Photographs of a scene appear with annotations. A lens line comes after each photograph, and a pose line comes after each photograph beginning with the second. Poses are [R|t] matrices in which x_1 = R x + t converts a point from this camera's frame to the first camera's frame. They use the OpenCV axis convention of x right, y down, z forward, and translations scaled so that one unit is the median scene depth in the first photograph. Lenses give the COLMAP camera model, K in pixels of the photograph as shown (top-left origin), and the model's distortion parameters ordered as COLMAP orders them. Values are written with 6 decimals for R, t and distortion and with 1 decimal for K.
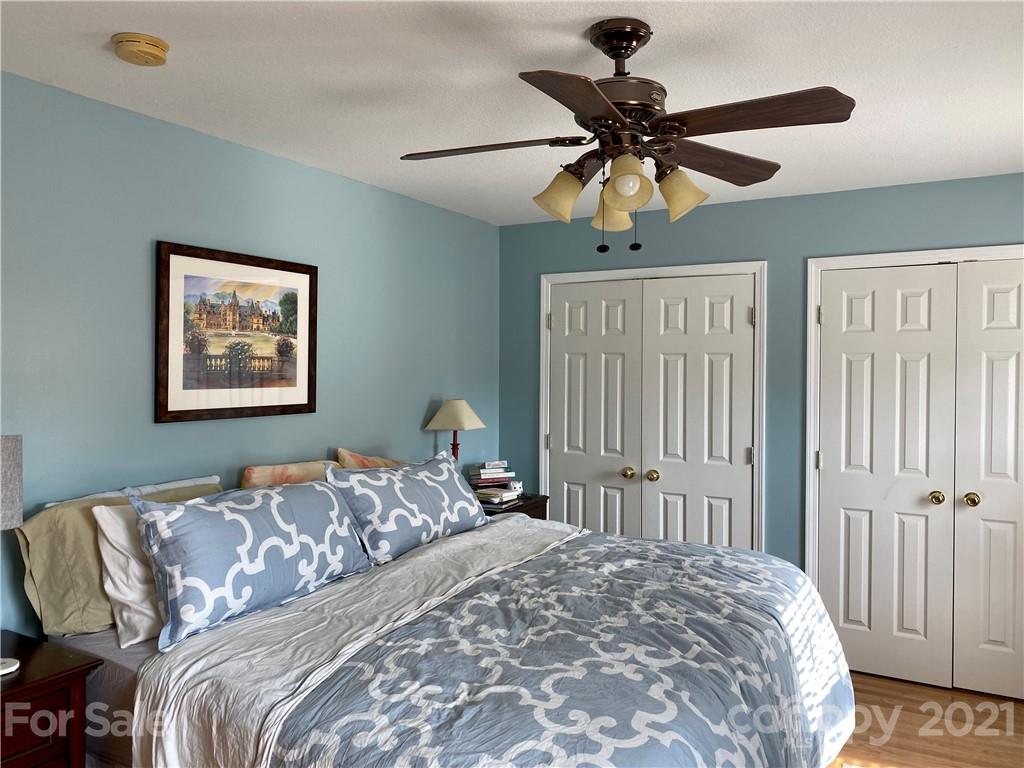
lens RADIAL K [[776.7, 0, 511.9], [0, 776.7, 395.8], [0, 0, 1]] dist [-0.000034, -0.070006]
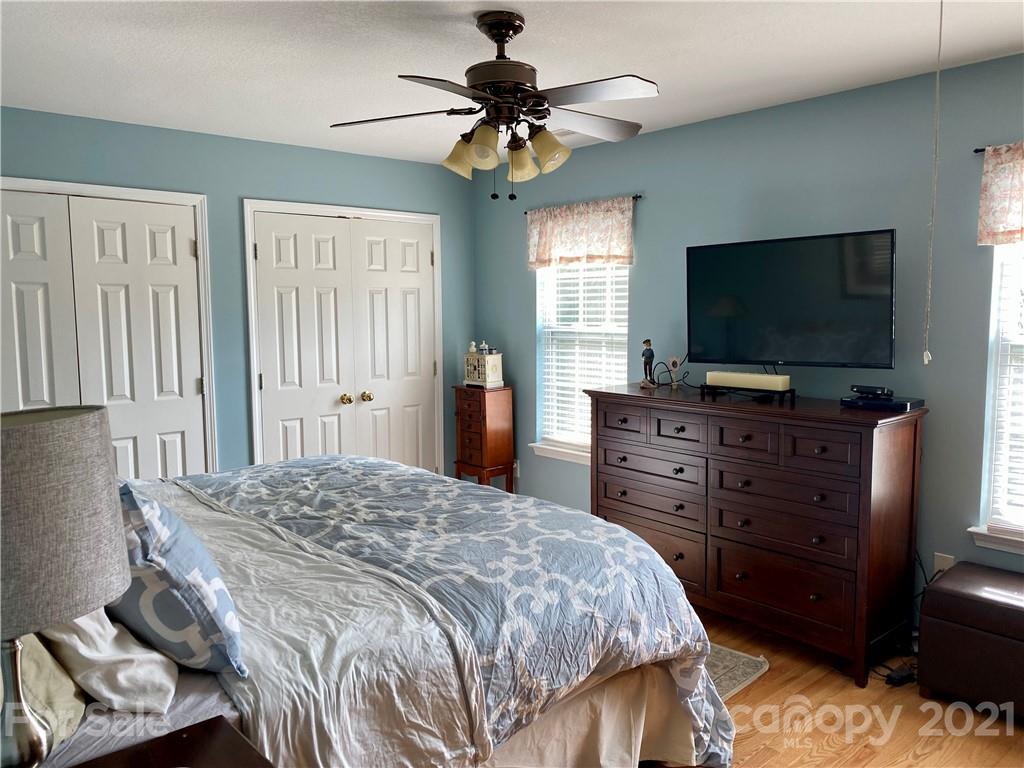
lens RADIAL K [[777.2, 0, 518.3], [0, 777.2, 375.8], [0, 0, 1]] dist [0.089342, -0.120036]
pose [[0.341224, -0.093454, 0.935325, -0.956316], [0.046547, 0.995505, 0.082485, -0.003699], [-0.938829, 0.015391, 0.344040, 0.456115]]
